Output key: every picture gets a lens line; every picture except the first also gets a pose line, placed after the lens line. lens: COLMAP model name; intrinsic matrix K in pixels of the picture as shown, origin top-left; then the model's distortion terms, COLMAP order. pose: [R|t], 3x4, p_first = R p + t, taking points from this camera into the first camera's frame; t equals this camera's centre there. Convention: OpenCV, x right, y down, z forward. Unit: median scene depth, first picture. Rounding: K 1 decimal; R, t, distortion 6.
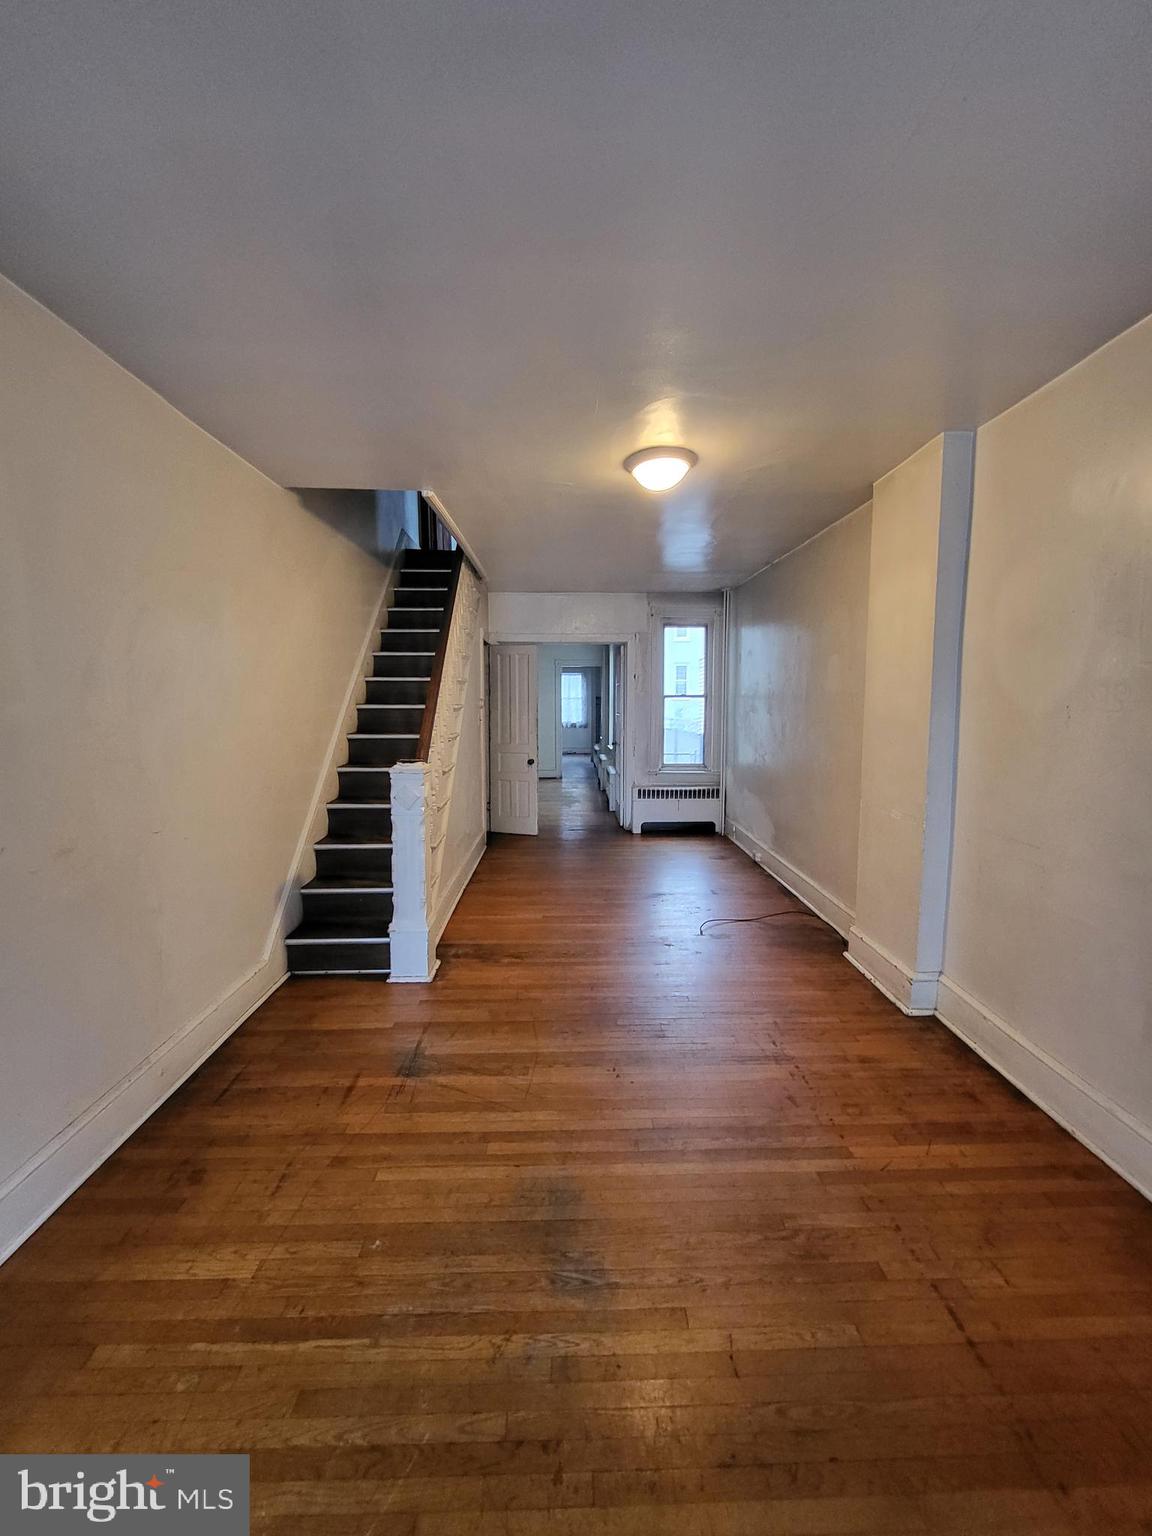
lens RADIAL K [[603.2, 0, 583.1], [0, 603.2, 757.9], [0, 0, 1]] dist [-0.001102, -0.000553]
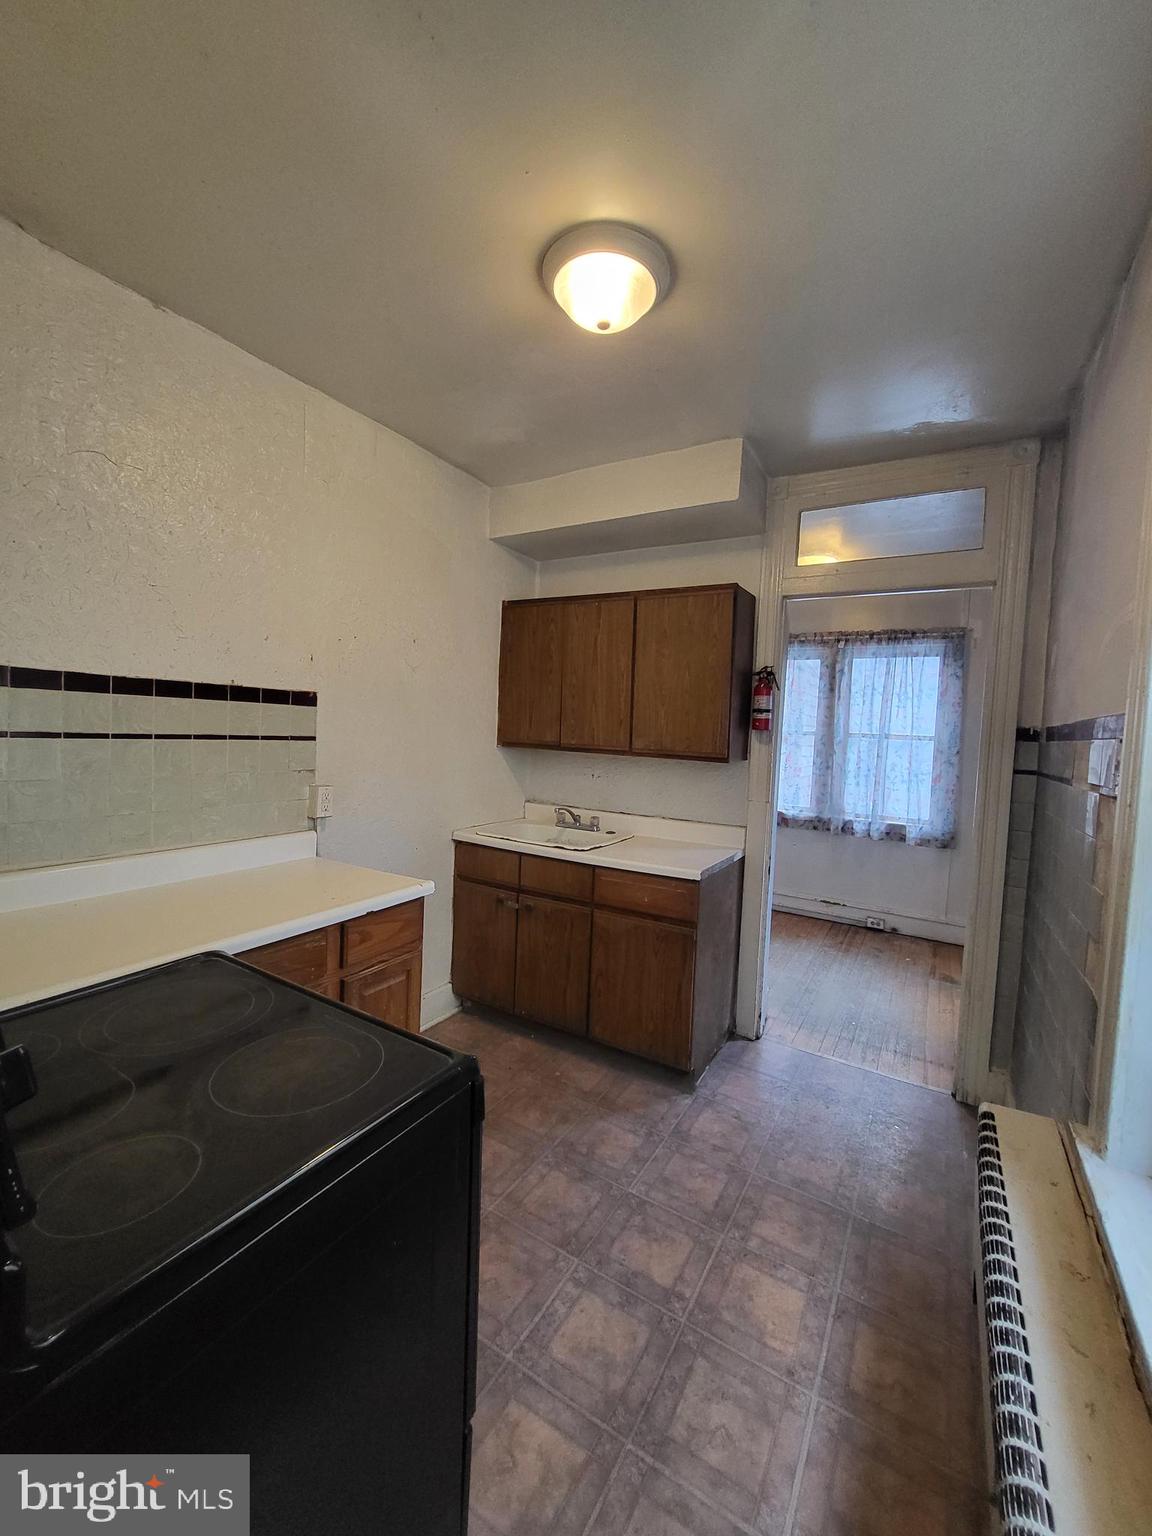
lens RADIAL K [[611.7, 0, 574.8], [0, 611.7, 759.4], [0, 0, 1]] dist [-0.000962, -0.000992]
pose [[0.843818, 0.059130, -0.533361, 0.040942], [-0.092391, 0.995077, -0.035852, -0.328858], [0.528616, 0.079530, 0.845128, 3.456471]]
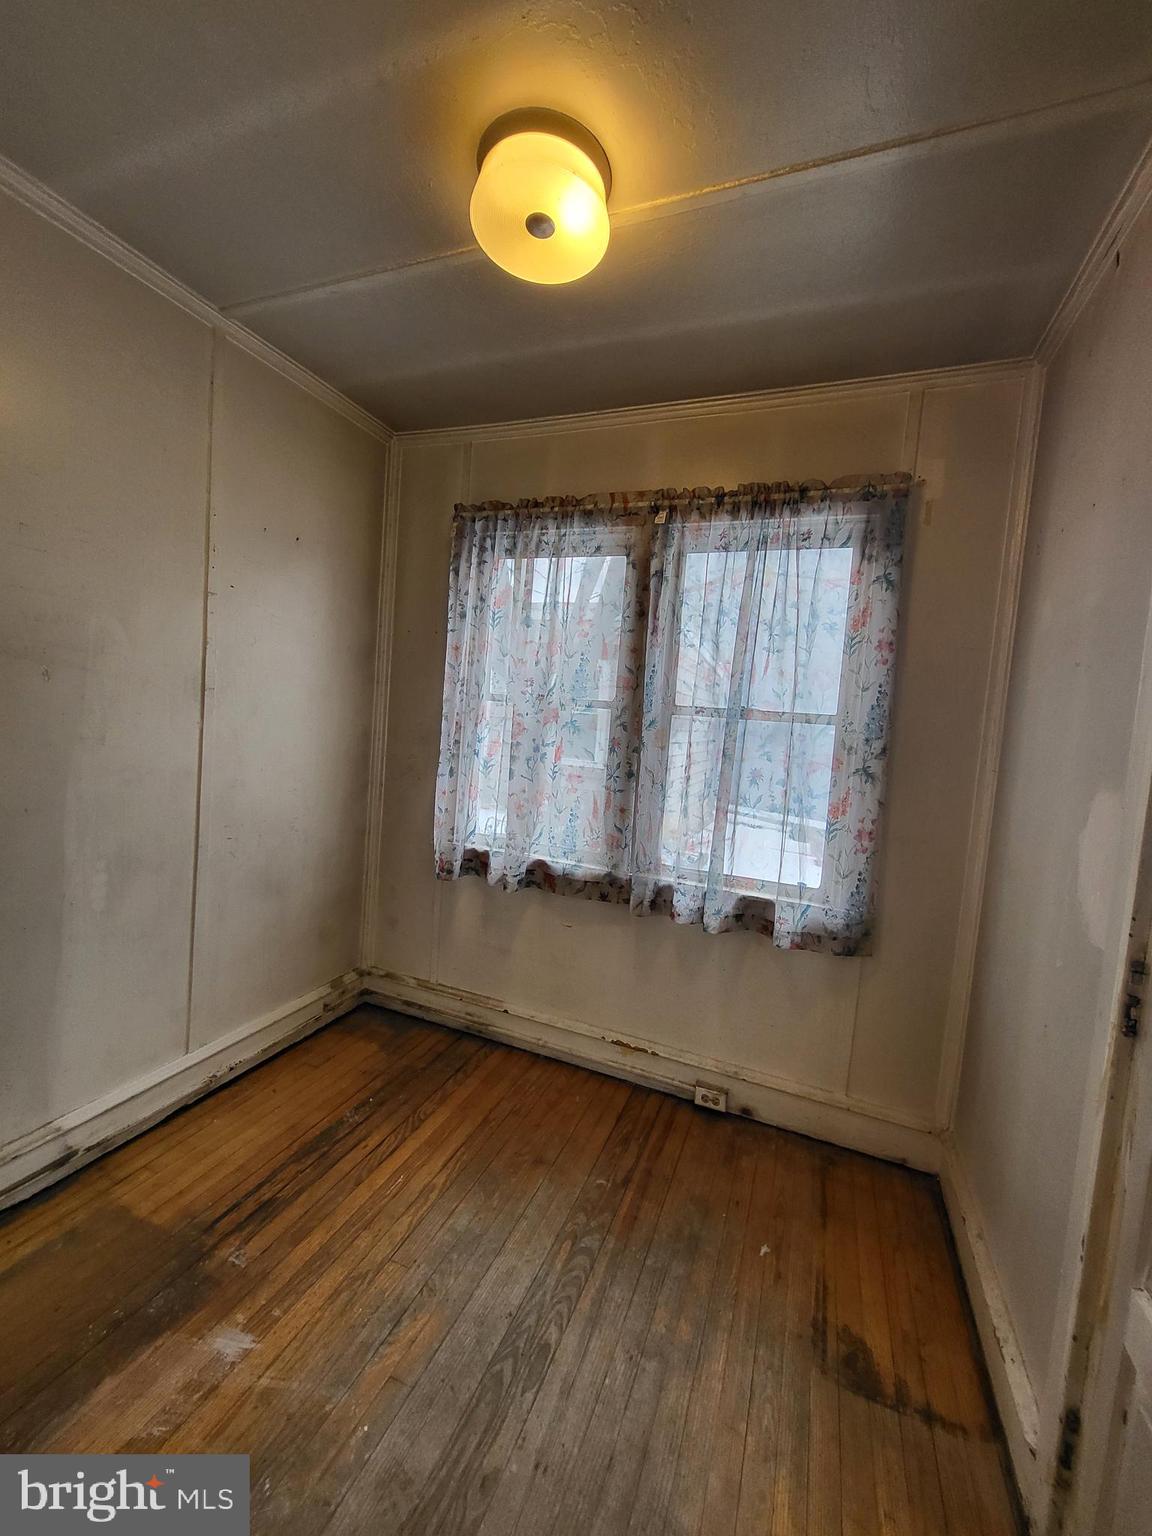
lens RADIAL K [[603.2, 0, 583.1], [0, 603.2, 757.9], [0, 0, 1]] dist [-0.001102, -0.000553]
pose [[0.917196, 0.090058, -0.388125, -0.009275], [-0.109469, 0.993592, -0.028146, -0.415156], [0.383103, 0.068304, 0.921177, 4.383852]]
